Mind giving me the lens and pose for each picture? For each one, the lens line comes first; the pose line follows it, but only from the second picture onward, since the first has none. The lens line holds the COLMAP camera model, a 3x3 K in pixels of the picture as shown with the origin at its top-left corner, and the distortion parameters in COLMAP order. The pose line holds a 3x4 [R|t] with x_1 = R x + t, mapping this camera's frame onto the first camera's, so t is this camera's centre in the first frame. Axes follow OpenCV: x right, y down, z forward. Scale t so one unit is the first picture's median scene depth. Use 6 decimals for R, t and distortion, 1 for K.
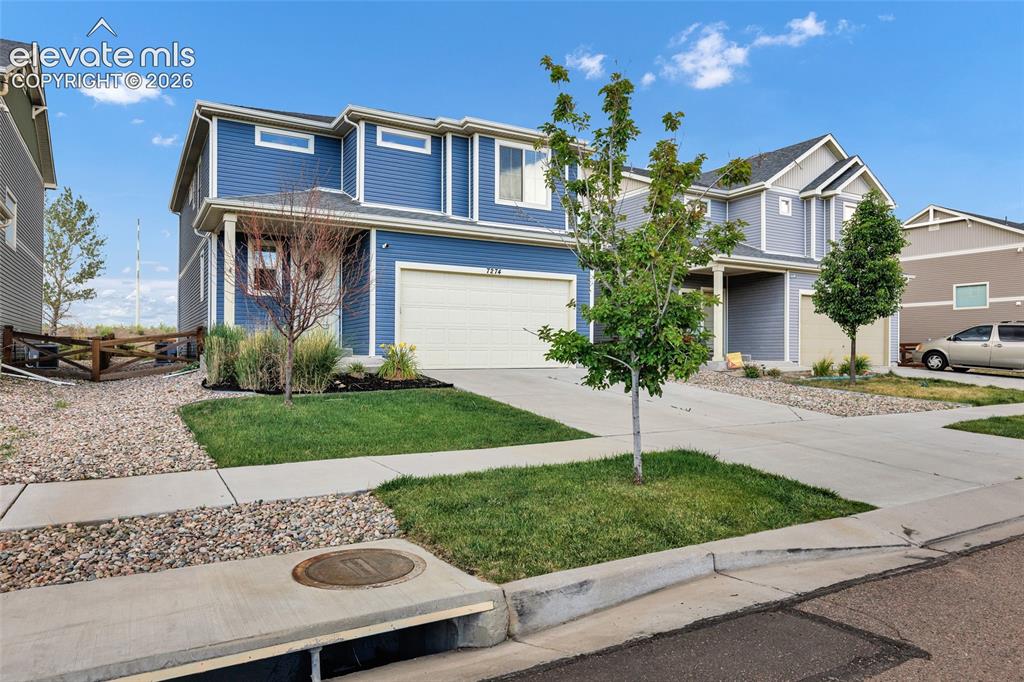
lens RADIAL K [[631.8, 0, 519.3], [0, 631.8, 345.8], [0, 0, 1]] dist [0.008460, -0.005129]
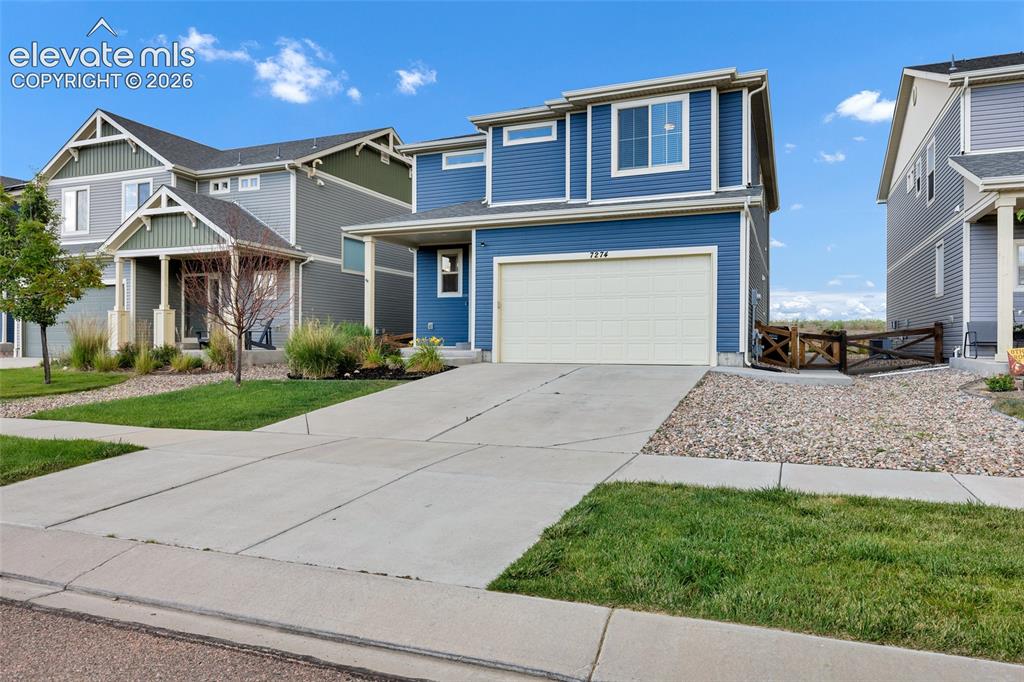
lens RADIAL K [[631.8, 0, 475.0], [0, 631.8, 339.6], [0, 0, 1]] dist [0.008460, -0.005129]
pose [[0.643088, -0.006745, -0.765763, 0.521852], [0.008738, 0.999961, -0.001470, 0.001294], [0.765743, -0.005746, 0.643121, 0.288583]]
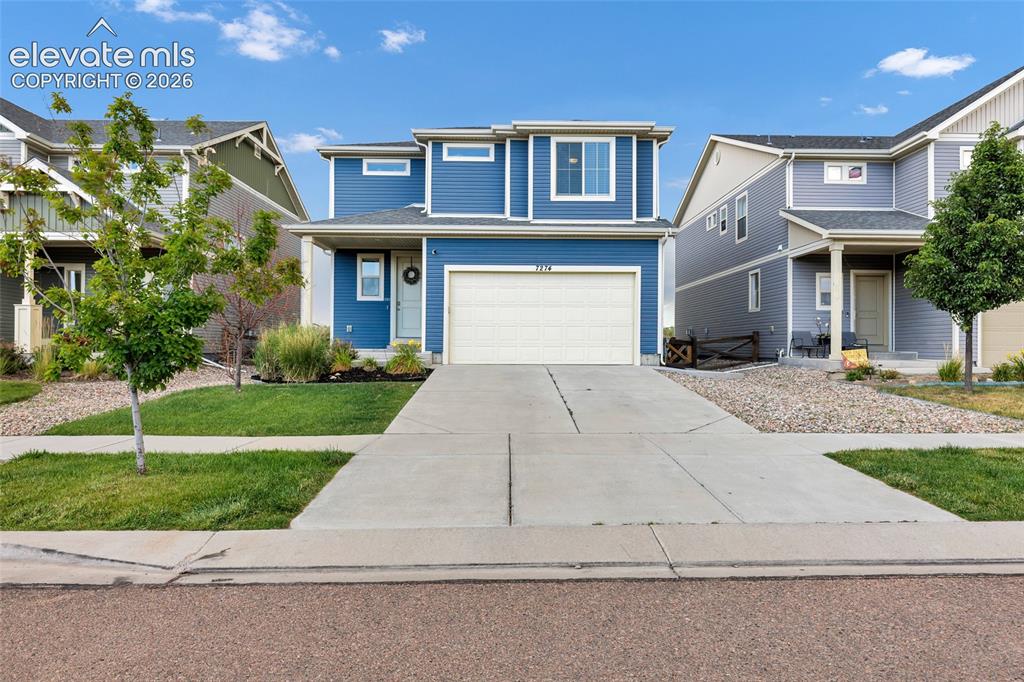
lens RADIAL K [[604.1, 0, 496.4], [0, 604.1, 339.1], [0, 0, 1]] dist [0.005603, 0.000232]
pose [[0.882641, -0.005699, -0.470013, 0.341791], [0.003948, 0.999981, -0.004712, -0.000503], [0.470031, 0.002304, 0.882647, 0.110995]]
